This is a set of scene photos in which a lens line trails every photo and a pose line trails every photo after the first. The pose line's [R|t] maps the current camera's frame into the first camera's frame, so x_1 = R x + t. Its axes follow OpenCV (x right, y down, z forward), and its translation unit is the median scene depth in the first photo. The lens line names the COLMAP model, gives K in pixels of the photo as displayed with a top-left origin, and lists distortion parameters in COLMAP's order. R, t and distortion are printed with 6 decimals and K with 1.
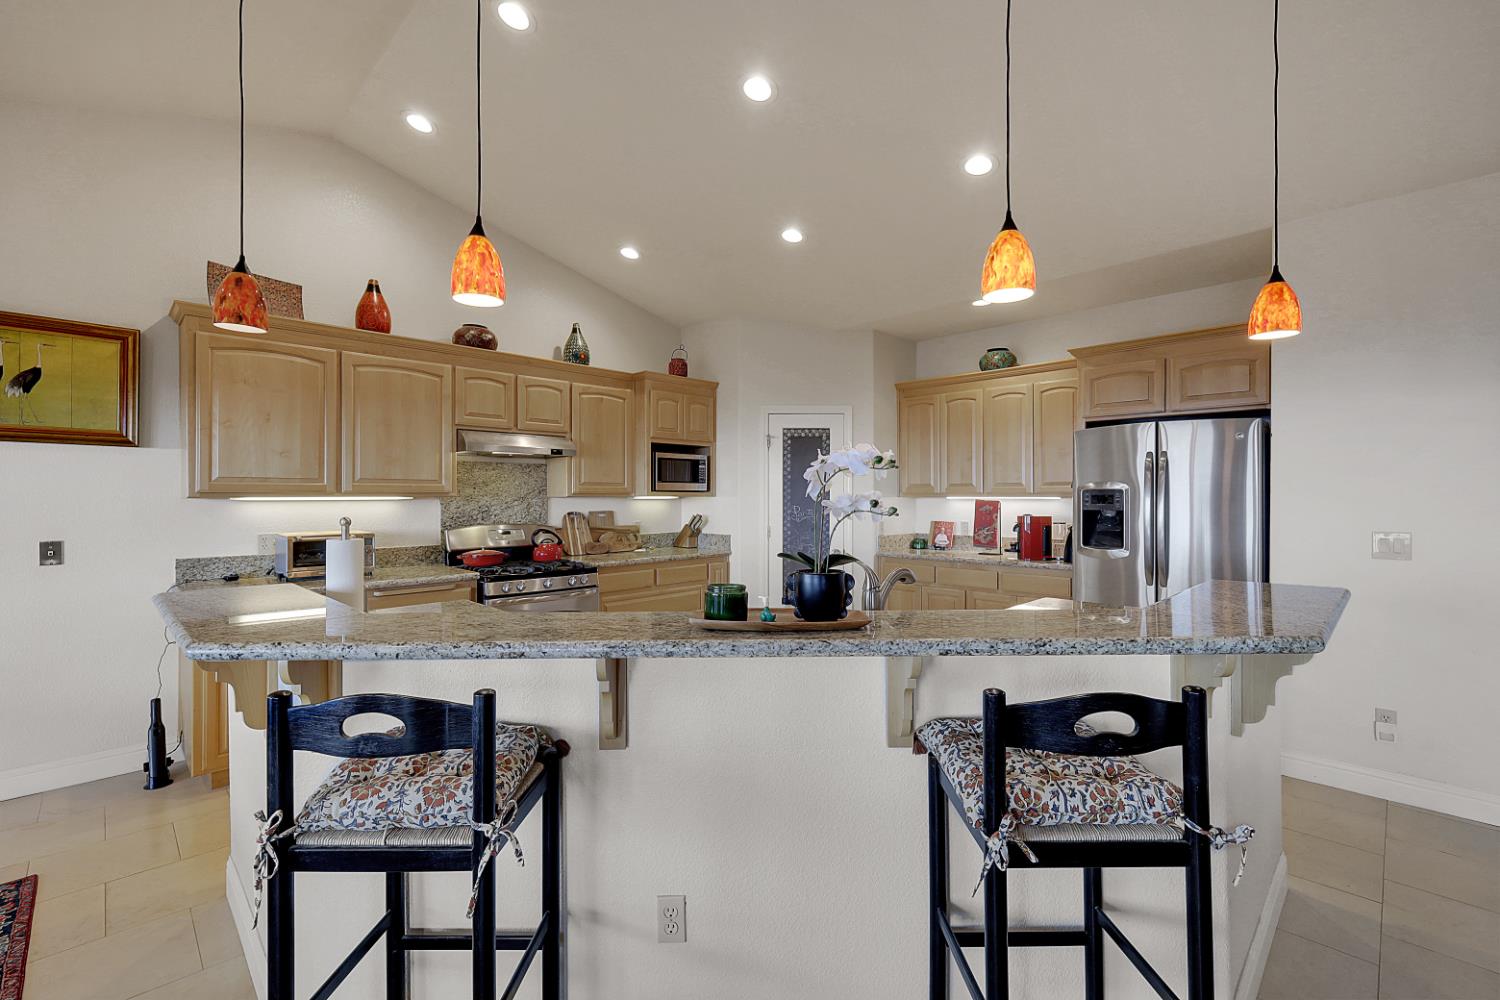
lens RADIAL K [[648.5, 0, 750.4], [0, 648.5, 497.9], [0, 0, 1]] dist [0.005396, -0.000396]
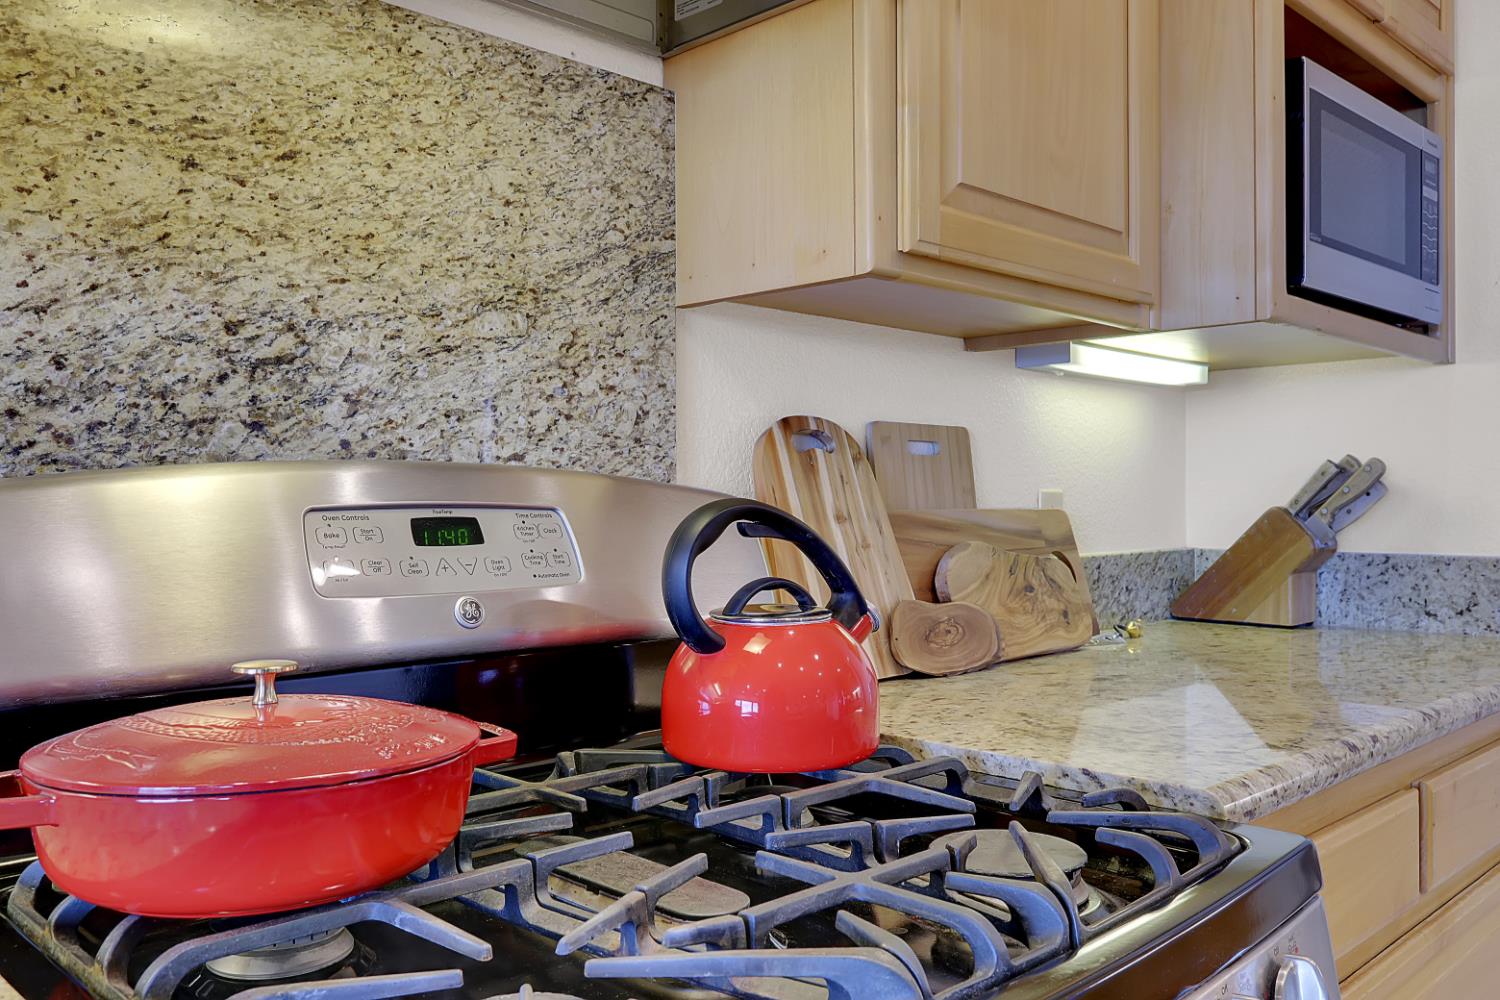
lens RADIAL K [[1230.4, 0, 754.1], [0, 1230.4, 502.6], [0, 0, 1]] dist [0.007825, 0.001401]
pose [[0.999989, 0.000400, -0.004764, -0.285267], [-0.000412, 0.999997, -0.002477, 0.044189], [0.004763, 0.002479, 0.999986, 0.690575]]
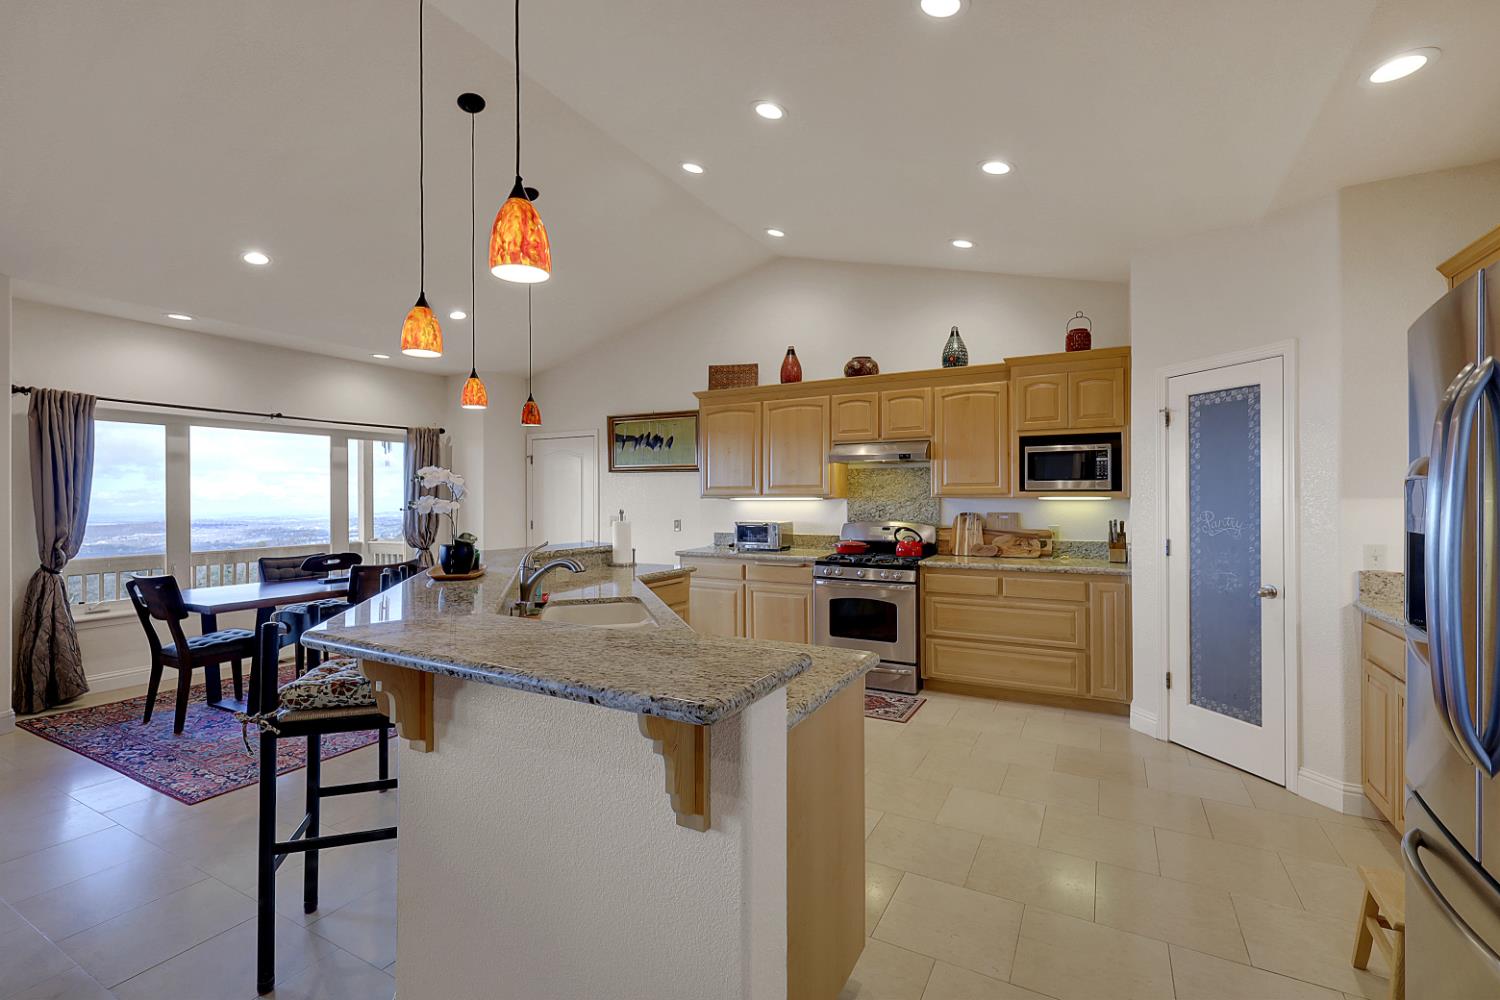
lens RADIAL K [[648.5, 0, 749.6], [0, 648.5, 495.8], [0, 0, 1]] dist [0.005396, -0.000396]
pose [[0.285267, -0.004467, -0.958438, 0.596646], [-0.002993, 0.999980, -0.005552, 0.002037], [0.958443, 0.004452, 0.285248, 0.391375]]
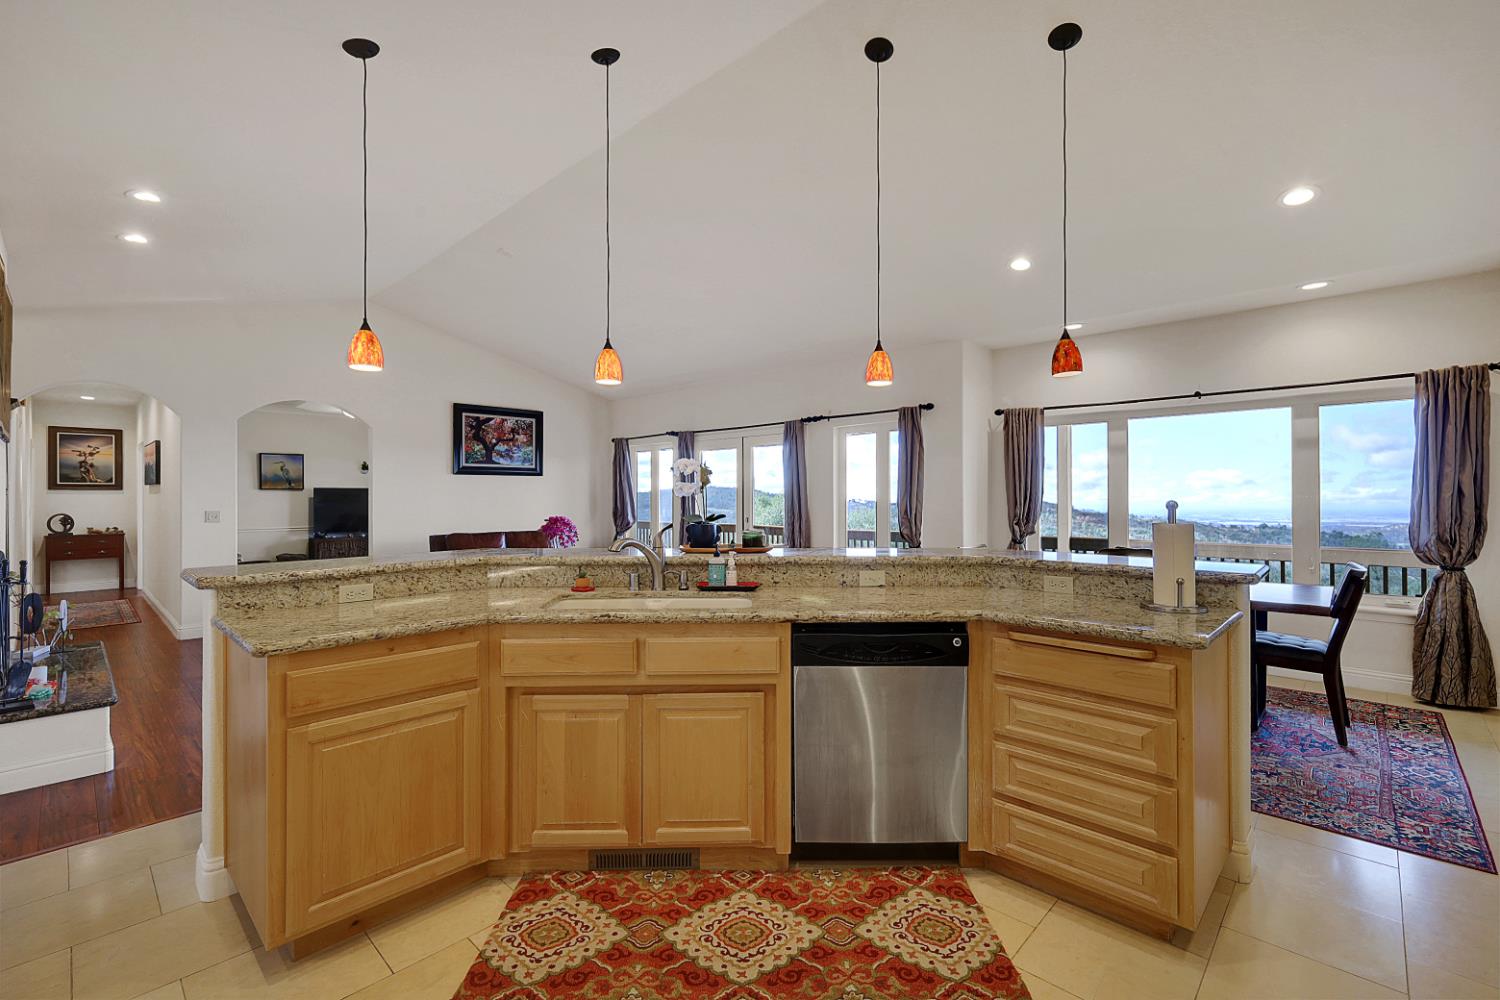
lens RADIAL K [[648.5, 0, 745.2], [0, 648.5, 491.6], [0, 0, 1]] dist [0.005396, -0.000396]
pose [[-0.999651, 0.003360, -0.026219, 0.014586], [0.003334, 0.999994, 0.001037, 0.007271], [0.026222, 0.000949, -0.999656, 0.927721]]
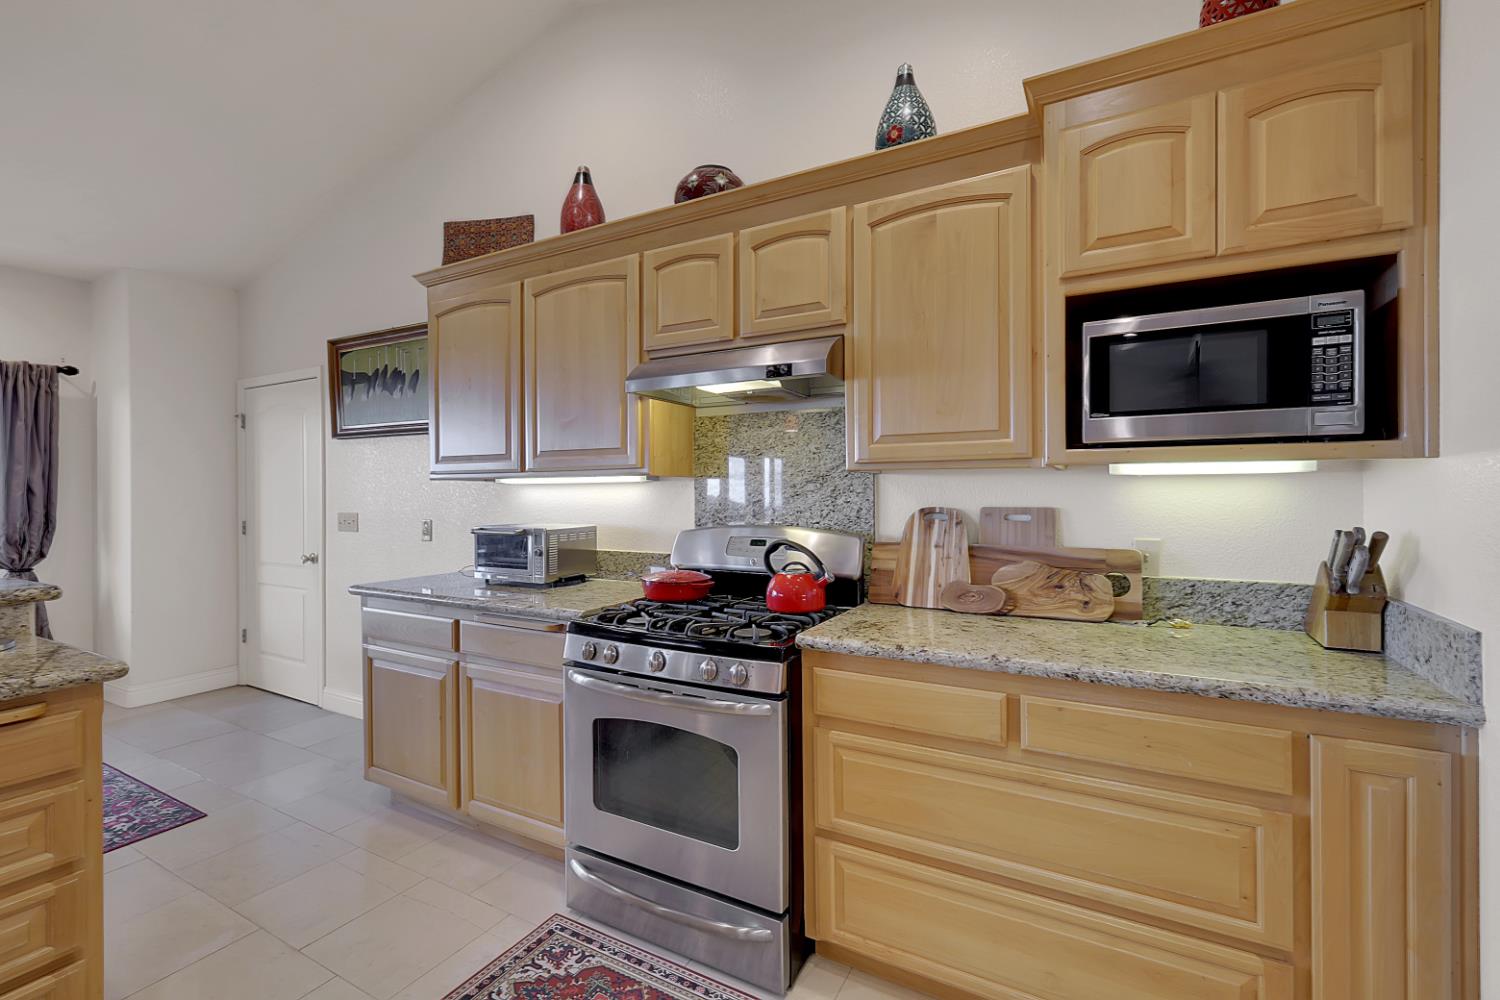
lens RADIAL K [[648.5, 0, 751.6], [0, 648.5, 495.8], [0, 0, 1]] dist [0.005396, -0.000396]
pose [[0.279200, 0.001545, -0.960232, 0.113430], [-0.003354, 0.999994, 0.000633, 0.014109], [0.960227, 0.003044, 0.279203, 0.761408]]
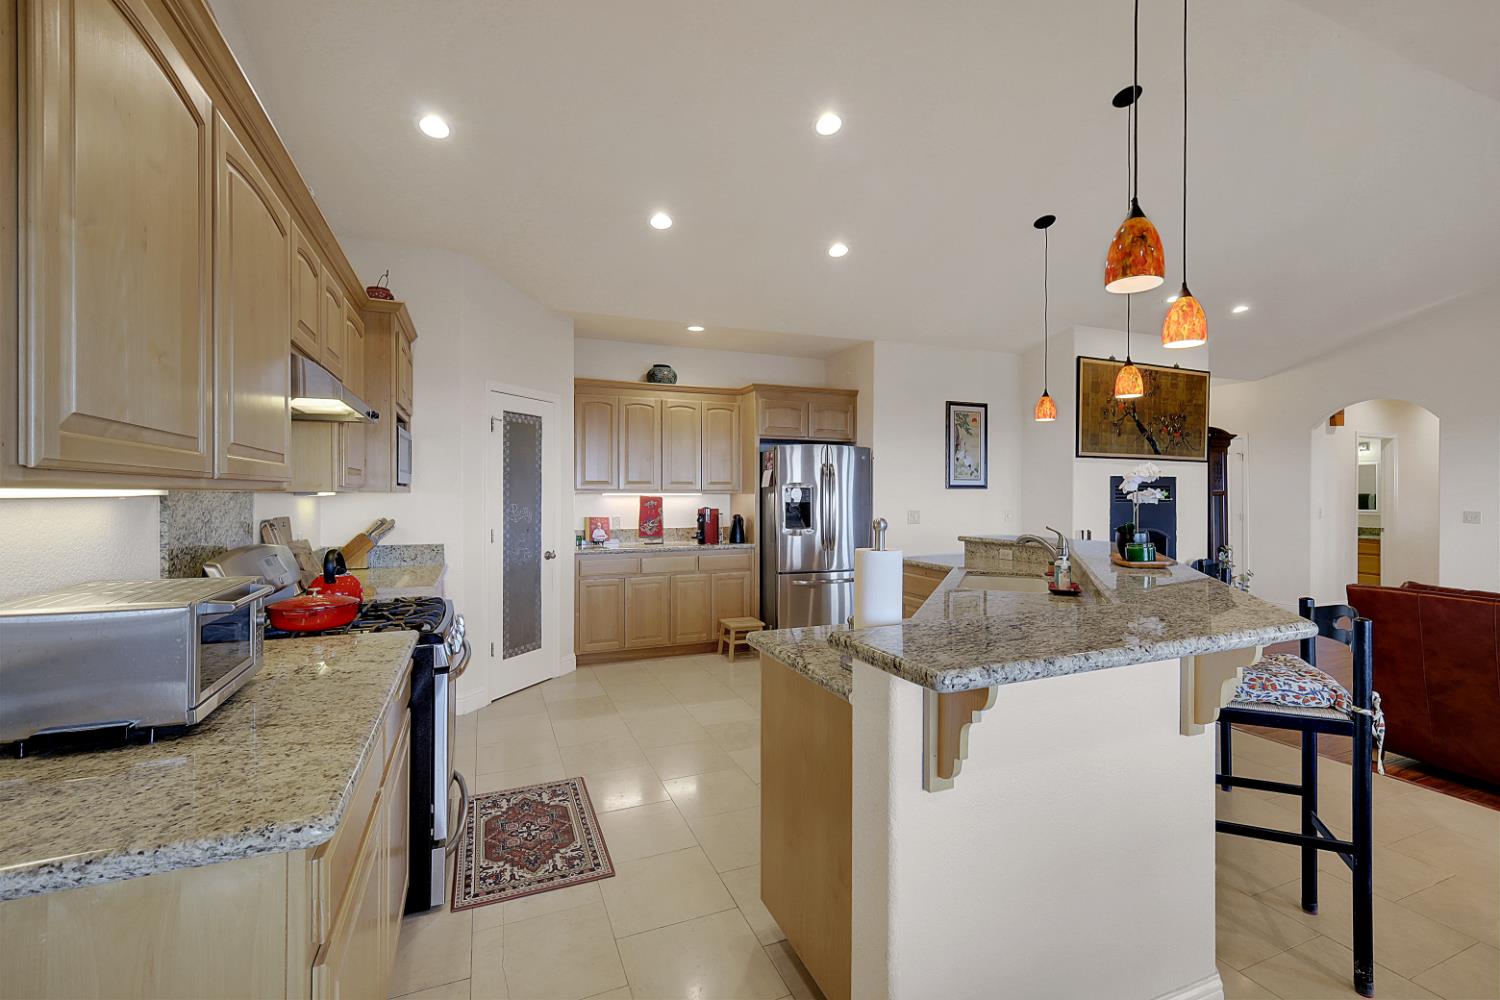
lens RADIAL K [[648.5, 0, 741.6], [0, 648.5, 496.0], [0, 0, 1]] dist [0.005396, -0.000396]
pose [[0.390600, -0.000823, 0.920560, -0.626365], [0.003353, 0.999994, -0.000529, 0.004177], [-0.920554, 0.003293, 0.390601, 0.416279]]
